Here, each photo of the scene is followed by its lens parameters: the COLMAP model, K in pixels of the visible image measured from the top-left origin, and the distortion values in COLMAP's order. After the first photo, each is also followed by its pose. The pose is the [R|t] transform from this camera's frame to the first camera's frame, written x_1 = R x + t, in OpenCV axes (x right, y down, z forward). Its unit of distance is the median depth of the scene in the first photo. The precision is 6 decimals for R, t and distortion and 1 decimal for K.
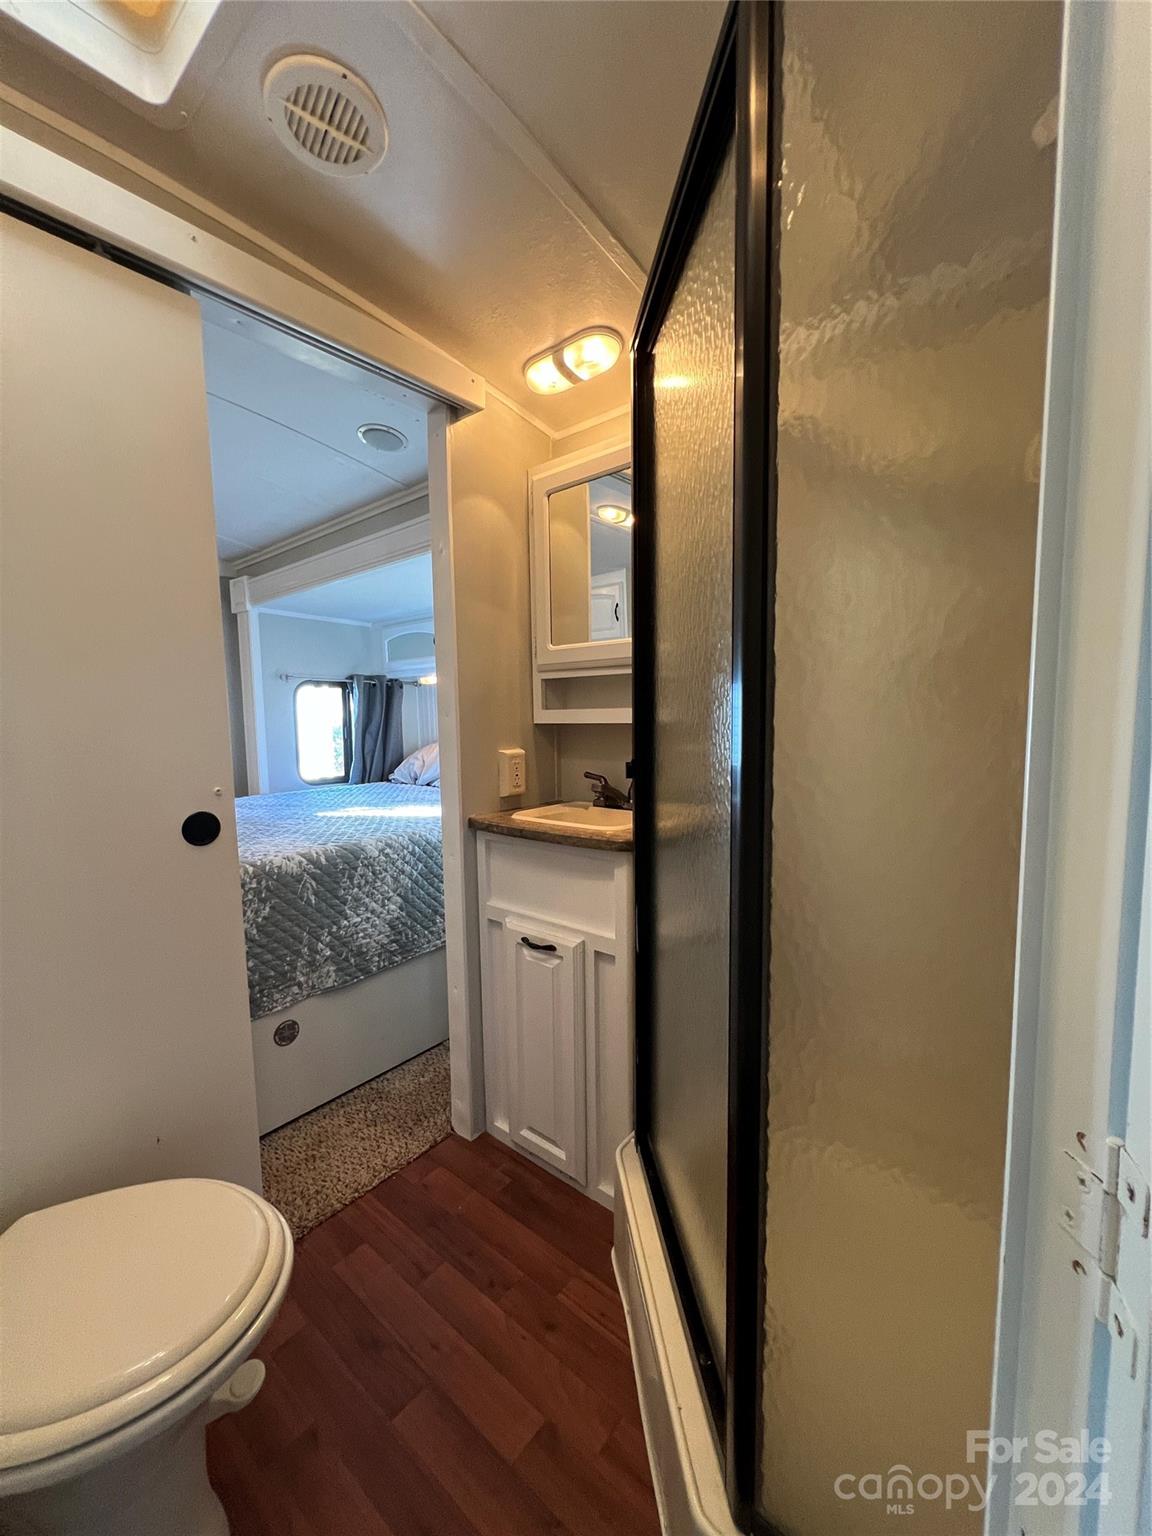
lens RADIAL K [[608.7, 0, 576.1], [0, 608.7, 768.7], [0, 0, 1]] dist [0.000344, -0.000464]
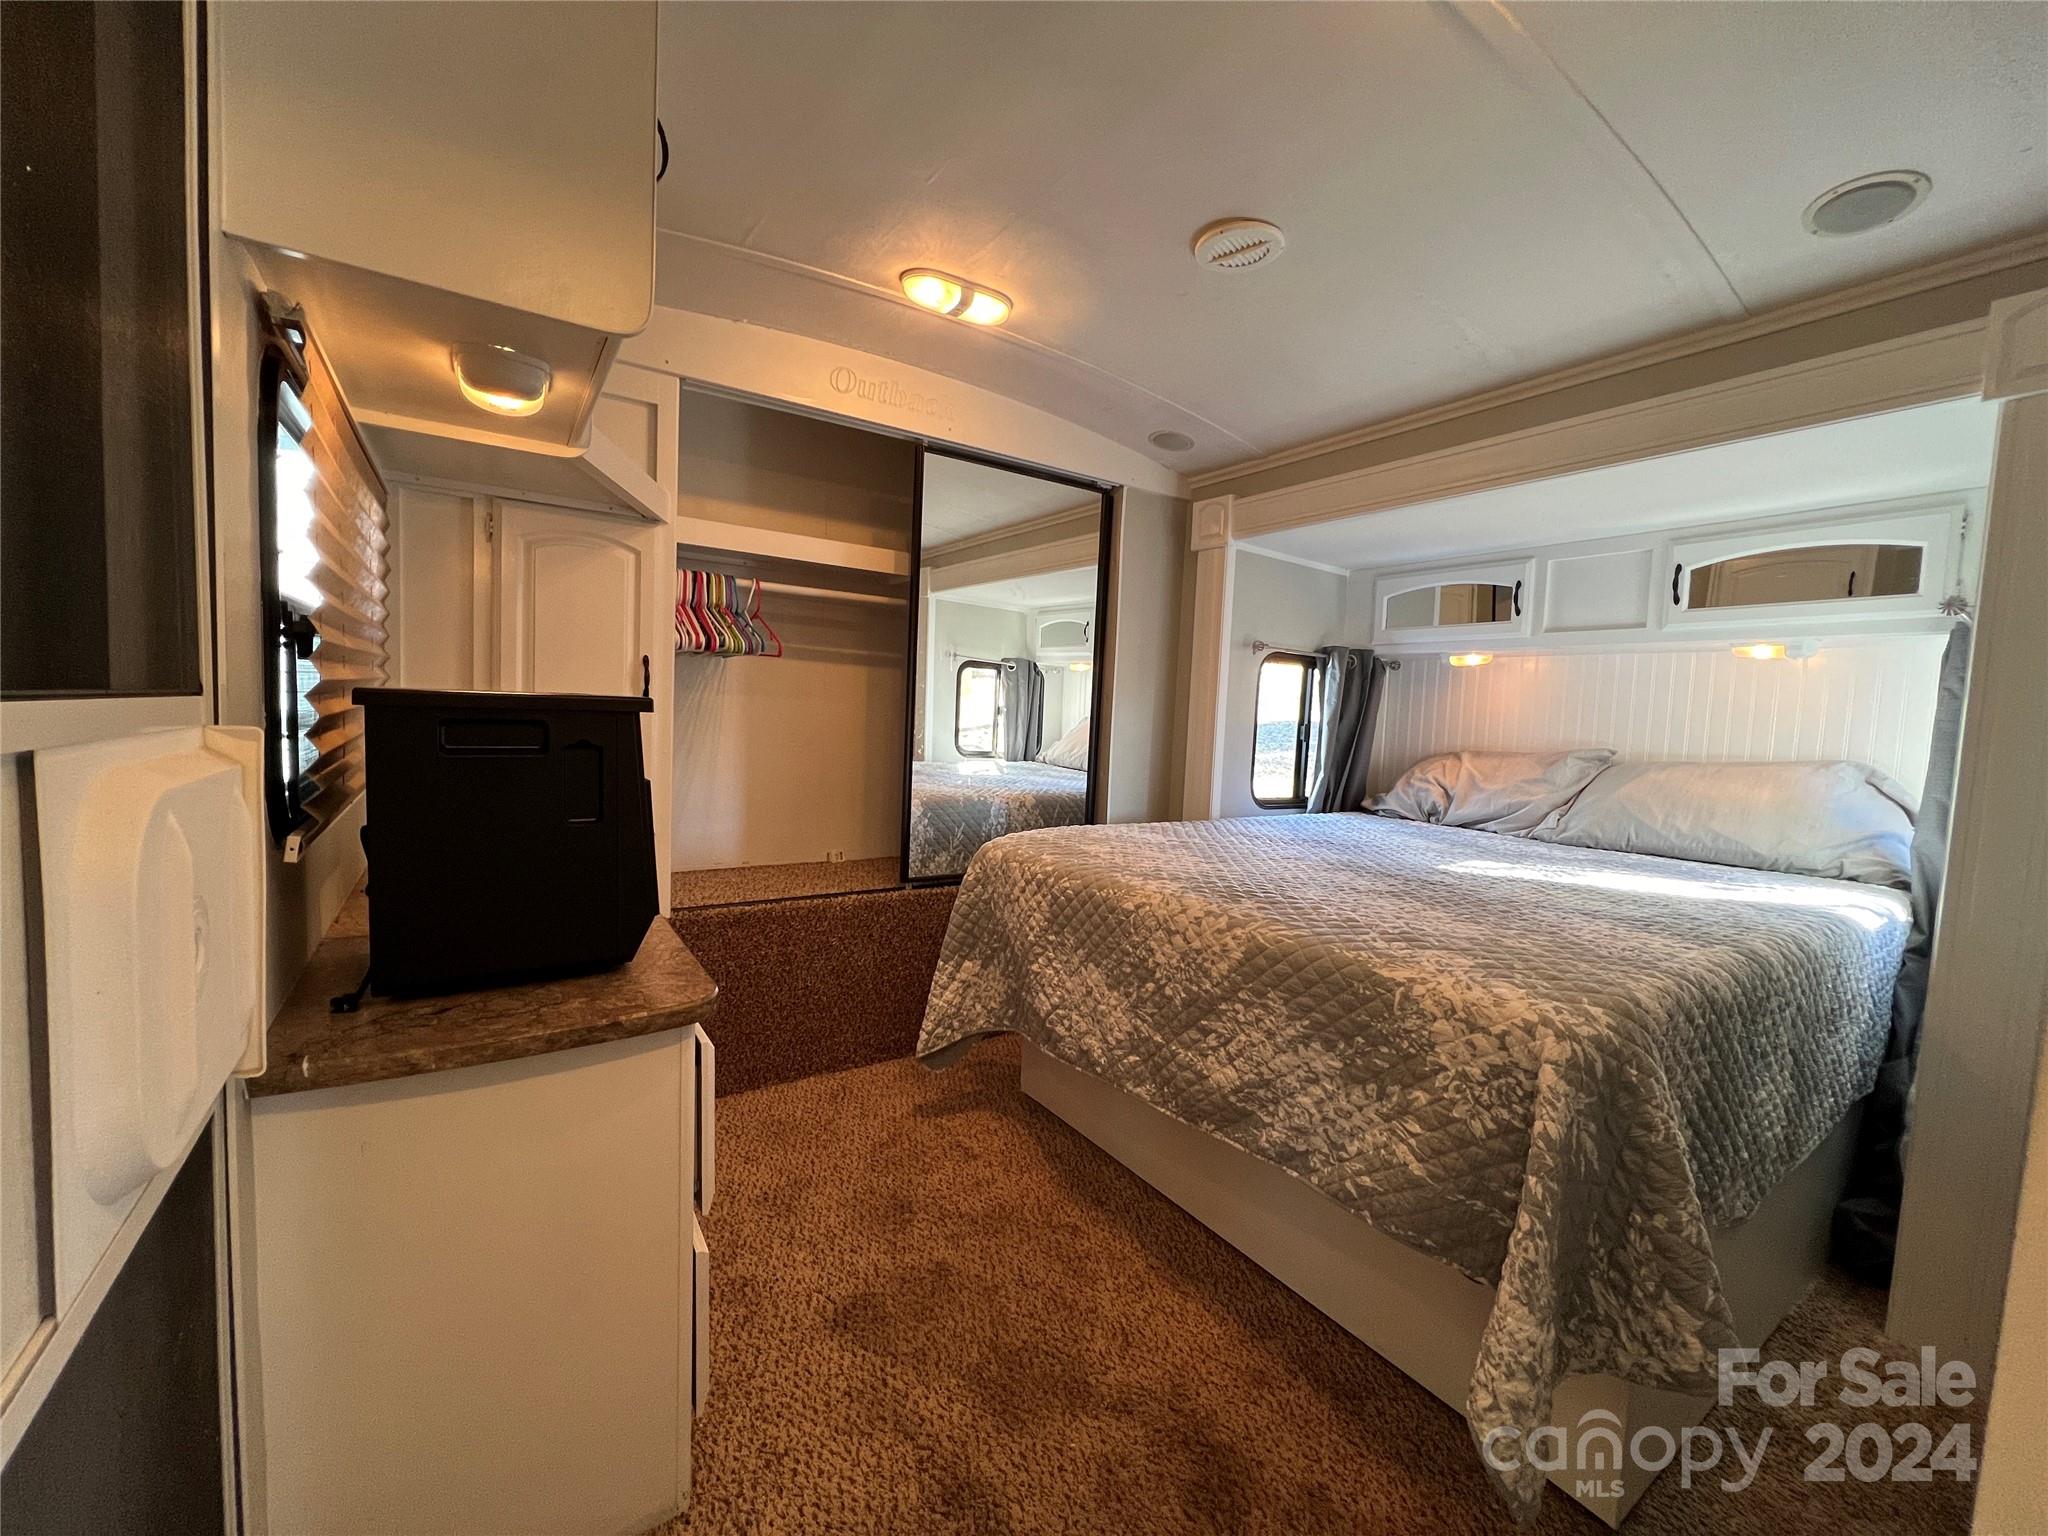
lens RADIAL K [[811.5, 0, 1027.9], [0, 811.5, 766.0], [0, 0, 1]] dist [0.000344, -0.000464]
pose [[0.958856, 0.075686, -0.273620, -0.431486], [-0.082971, 0.996437, -0.015133, 0.014396], [0.271499, 0.037213, 0.961719, 0.071300]]
